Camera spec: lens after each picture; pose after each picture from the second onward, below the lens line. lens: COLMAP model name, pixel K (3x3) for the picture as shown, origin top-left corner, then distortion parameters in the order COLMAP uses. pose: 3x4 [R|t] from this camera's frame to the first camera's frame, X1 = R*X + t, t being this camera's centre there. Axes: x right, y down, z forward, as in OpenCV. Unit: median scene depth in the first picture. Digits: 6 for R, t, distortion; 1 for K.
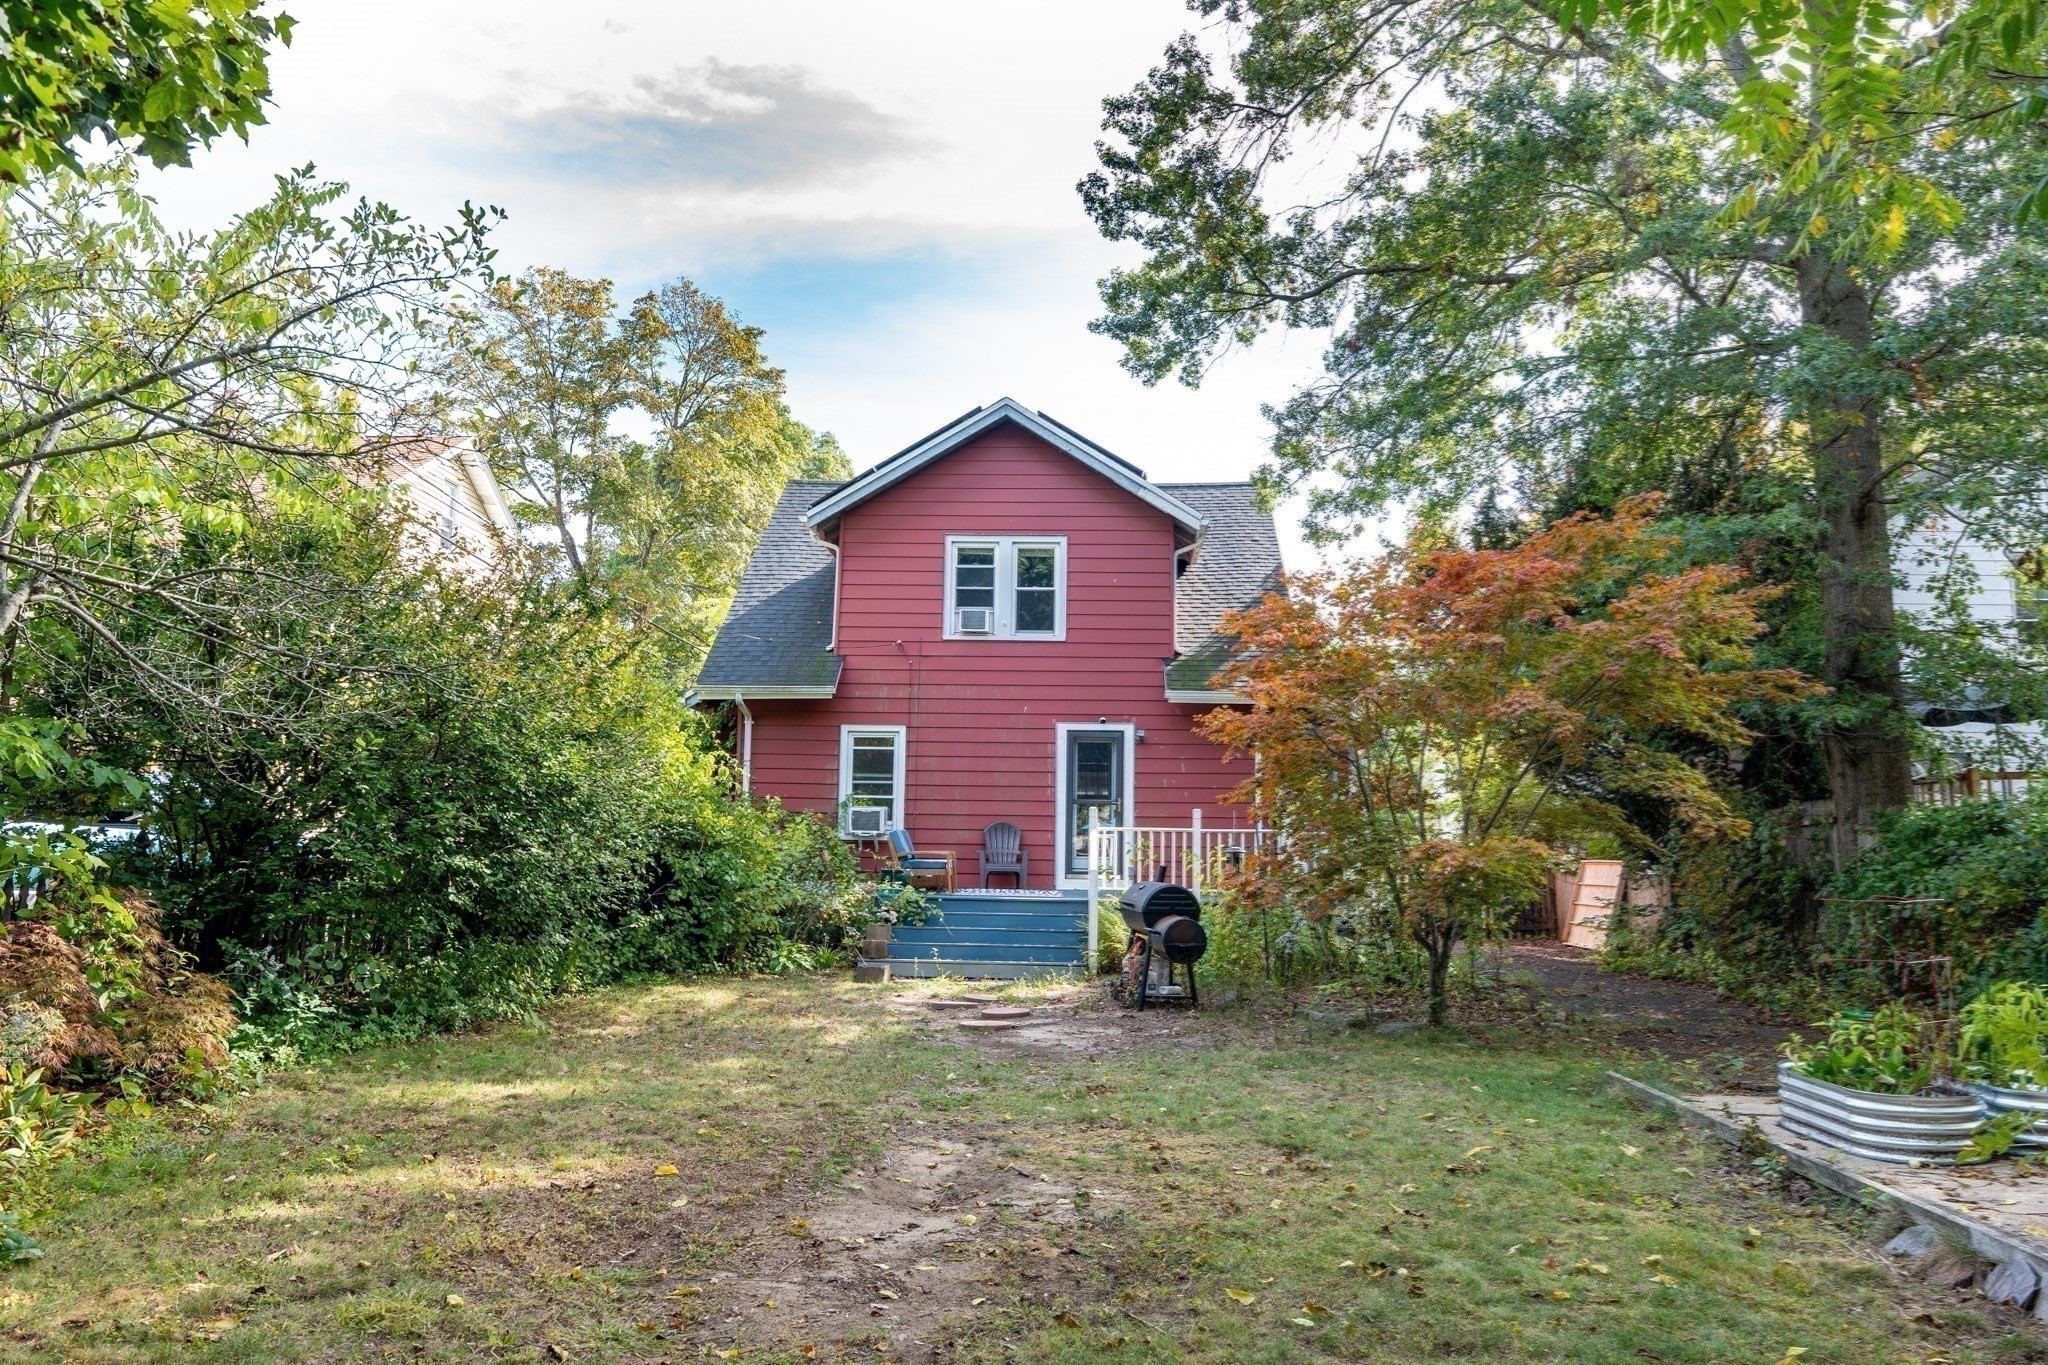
lens RADIAL K [[1446.7, 0, 1021.0], [0, 1446.7, 684.2], [0, 0, 1]] dist [0.000591, 0.000107]
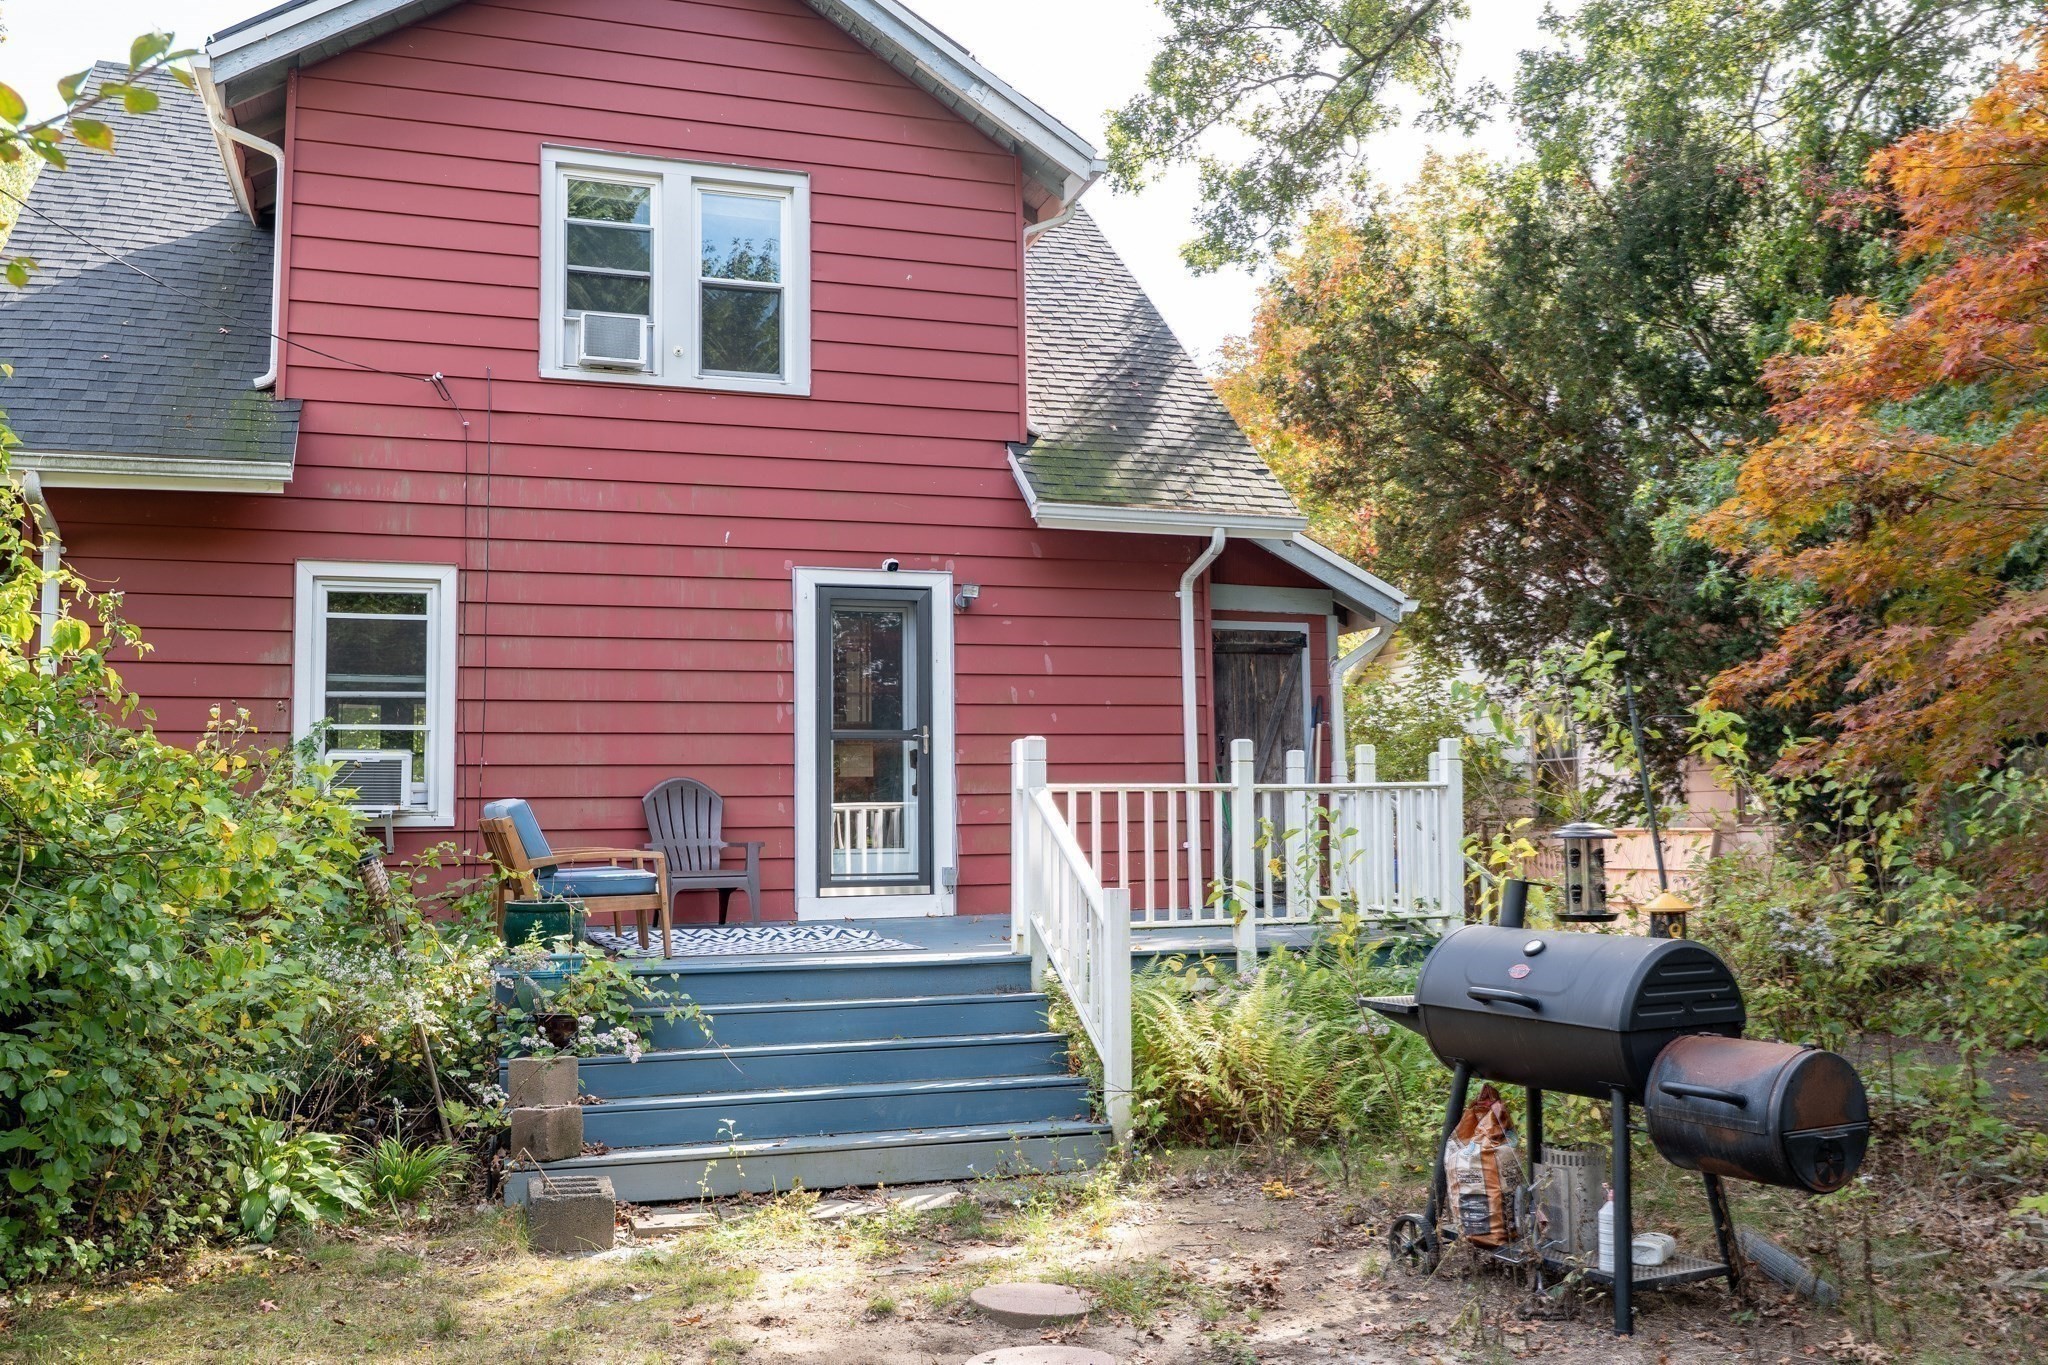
lens RADIAL K [[1807.3, 0, 1025.8], [0, 1807.3, 677.4], [0, 0, 1]] dist [0.040551, -0.003855]
pose [[0.928596, 0.001725, 0.371088, -0.124308], [-0.015218, 0.999325, 0.033435, 0.041516], [-0.370780, -0.036695, 0.927996, 0.421252]]
